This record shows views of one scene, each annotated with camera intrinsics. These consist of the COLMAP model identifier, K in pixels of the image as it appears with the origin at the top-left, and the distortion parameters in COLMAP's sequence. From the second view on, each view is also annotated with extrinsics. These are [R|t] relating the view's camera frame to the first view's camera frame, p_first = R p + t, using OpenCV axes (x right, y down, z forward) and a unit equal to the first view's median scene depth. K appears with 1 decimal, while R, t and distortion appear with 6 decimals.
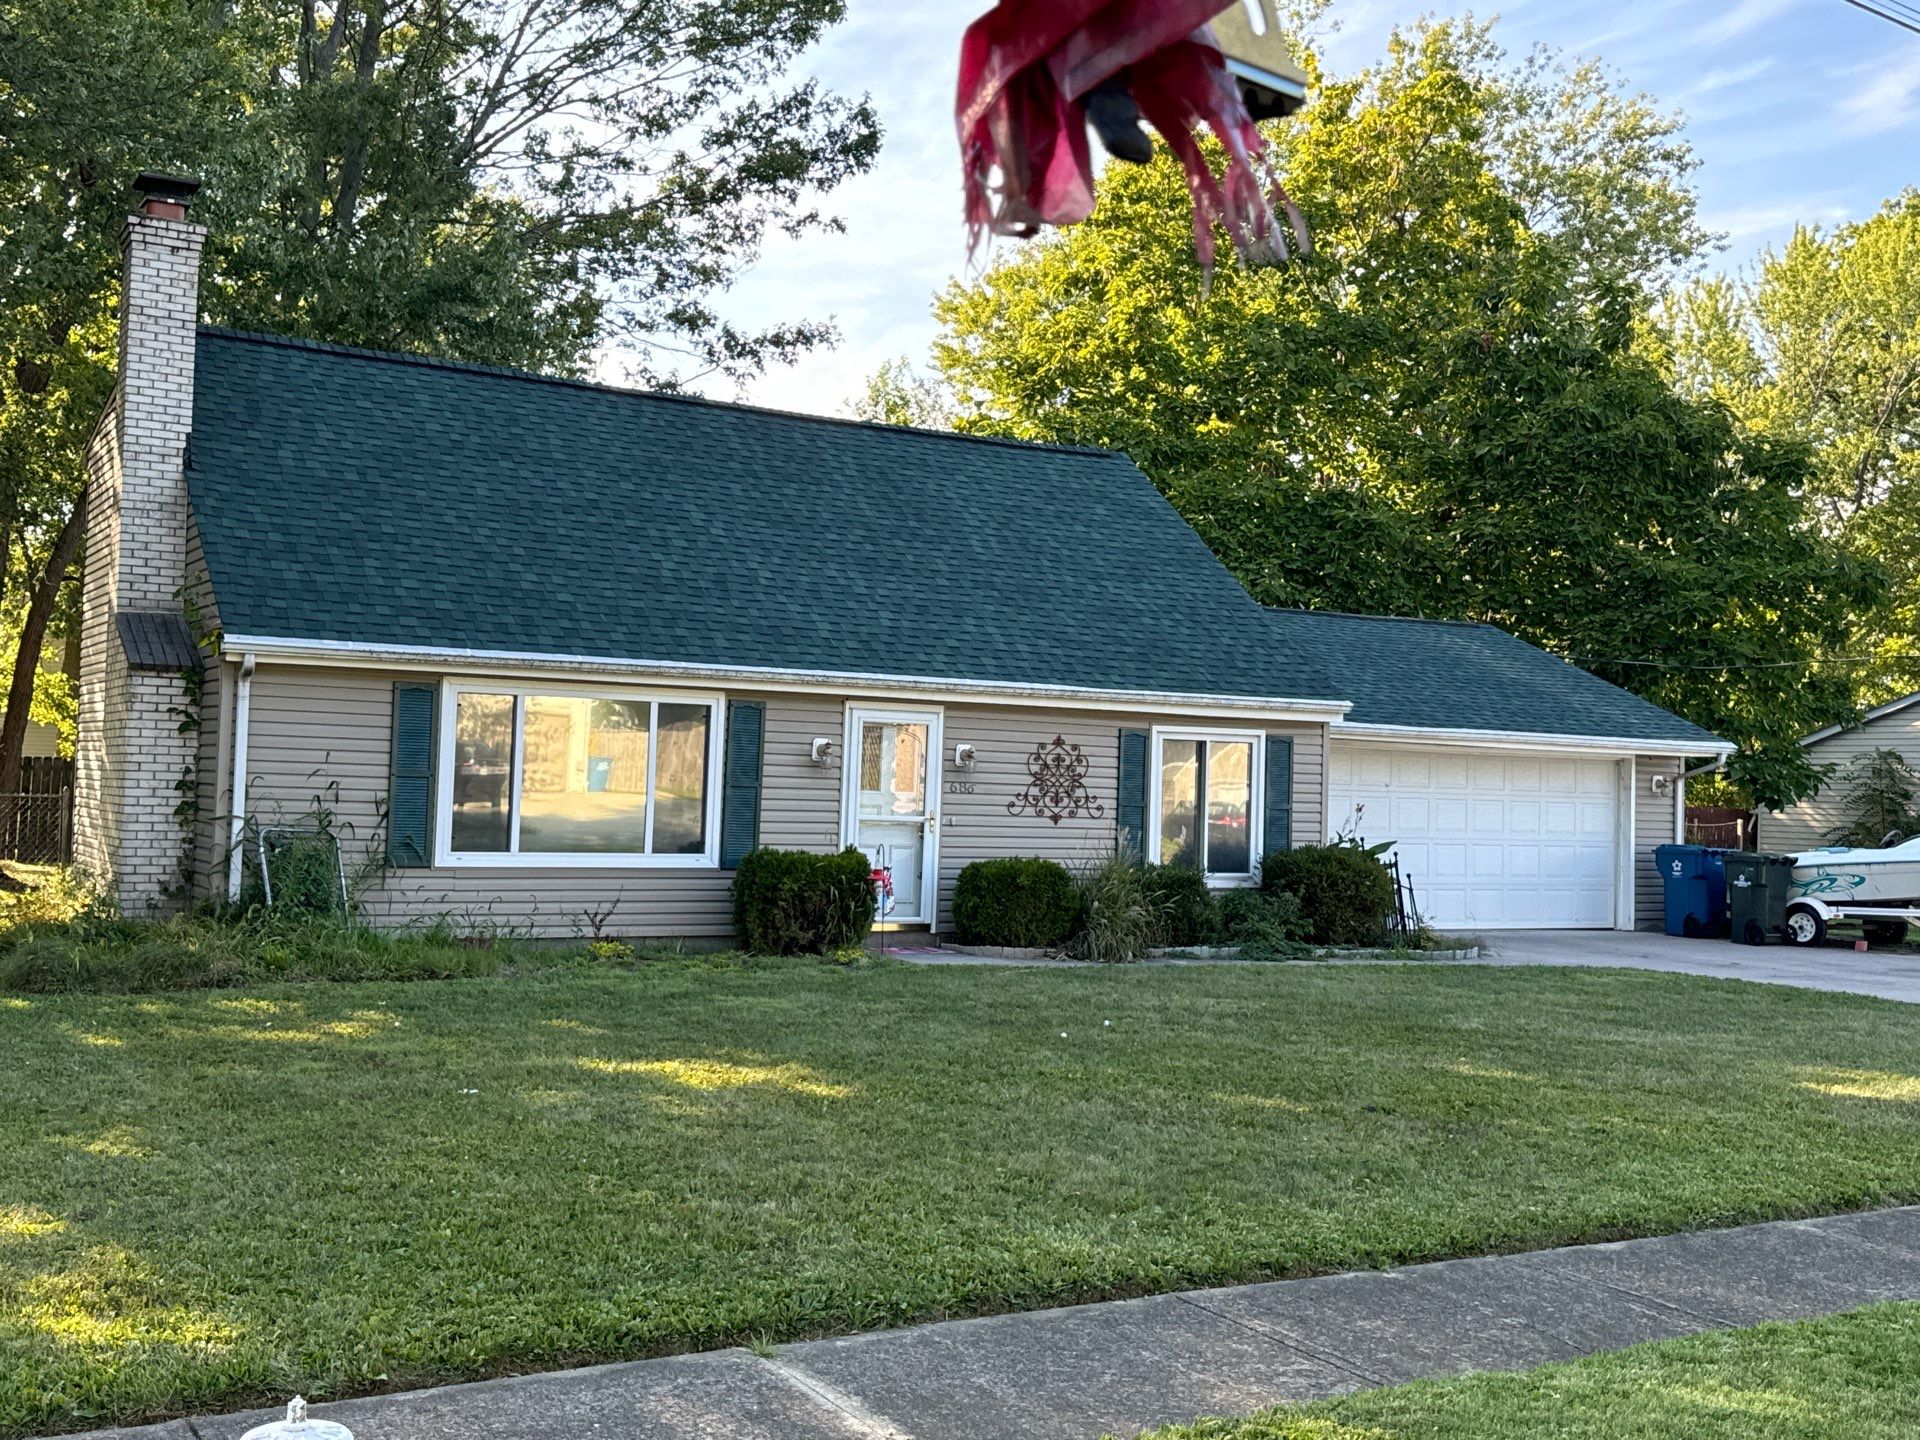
lens RADIAL K [[2045.8, 0, 960.0], [0, 2045.8, 720.0], [0, 0, 1]] dist [0.134076, -0.316296]
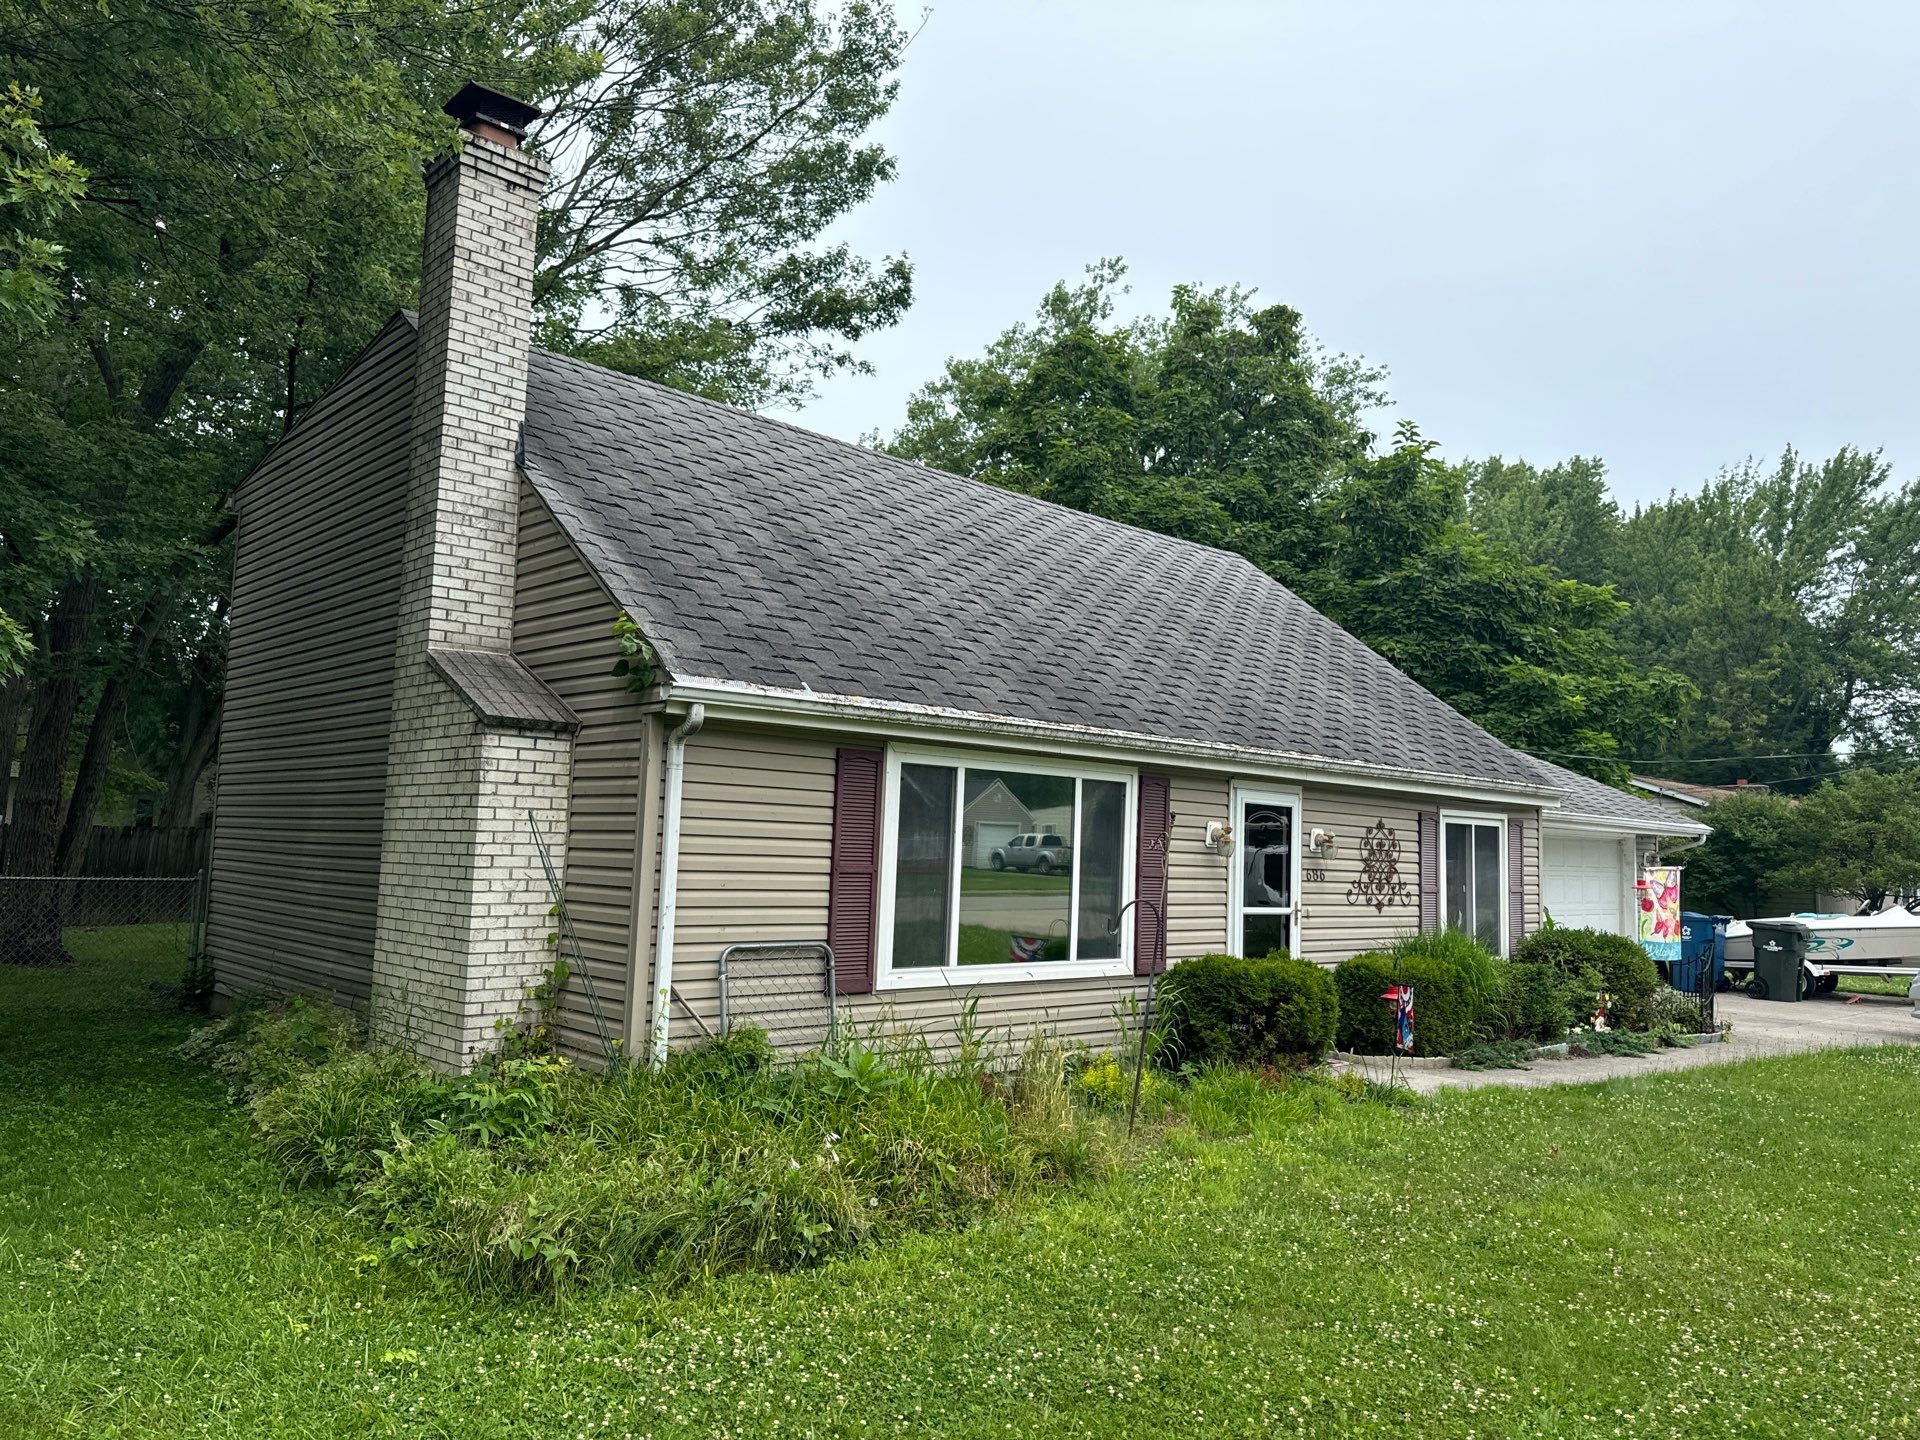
lens RADIAL K [[1359.9, 0, 962.9], [0, 1359.9, 712.2], [0, 0, 1]] dist [0.110511, -0.202859]
pose [[0.972883, 0.021832, 0.230266, -0.323668], [-0.006936, 0.997841, -0.065302, 0.001117], [-0.231195, 0.061934, 0.970934, 0.467239]]
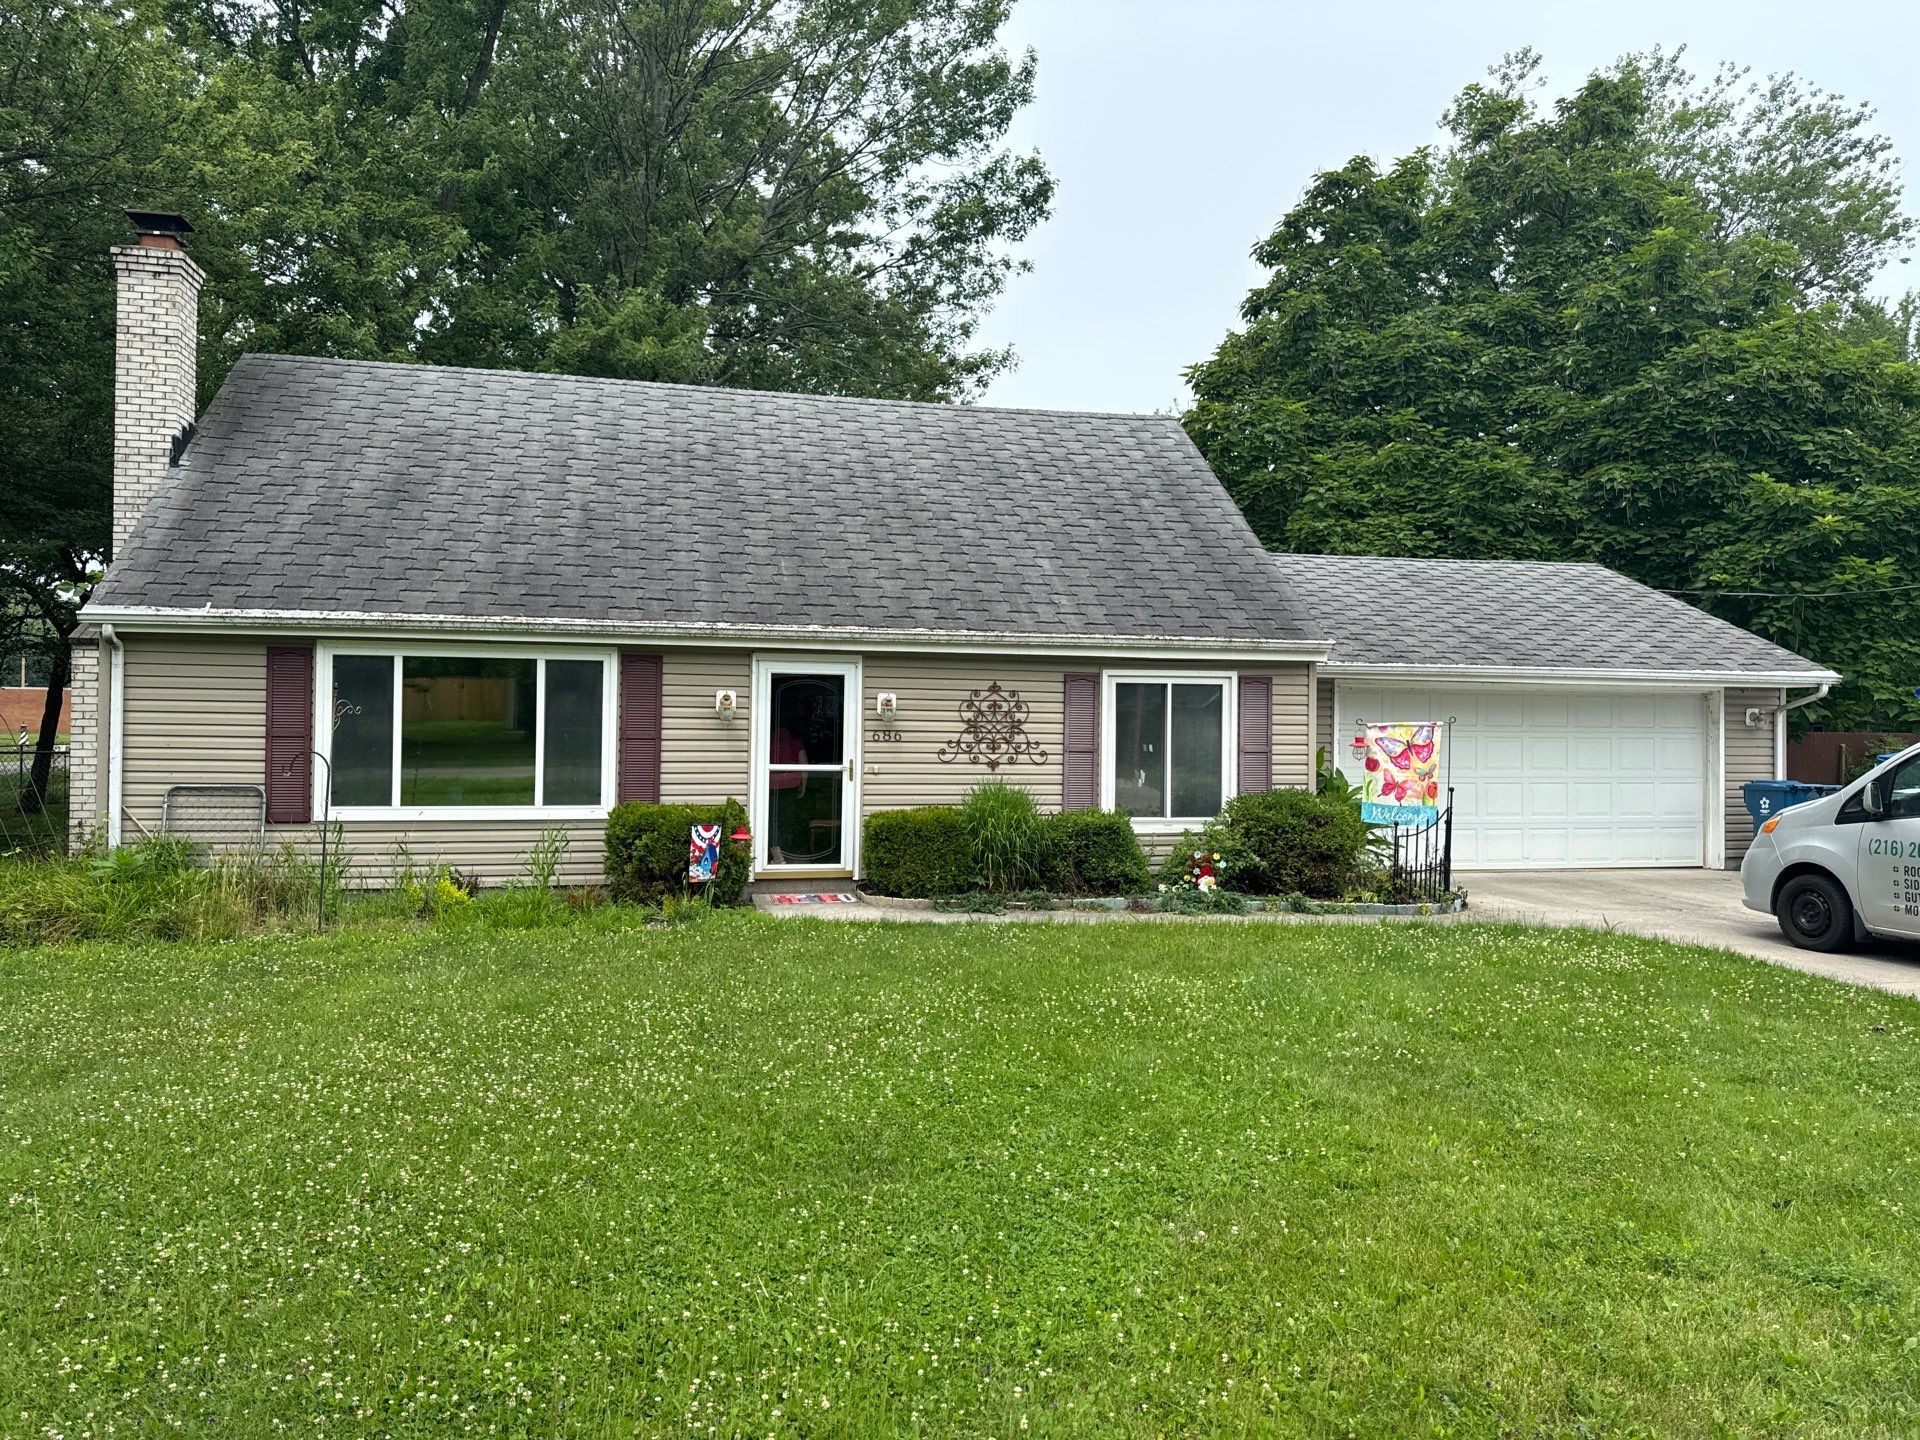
lens RADIAL K [[1354.3, 0, 967.3], [0, 1354.3, 700.9], [0, 0, 1]] dist [0.057102, -0.065165]
pose [[0.953652, -0.023086, -0.300023, 0.260764], [0.026581, 0.999618, 0.007571, 0.012748], [0.299734, -0.015195, 0.953902, 0.406585]]
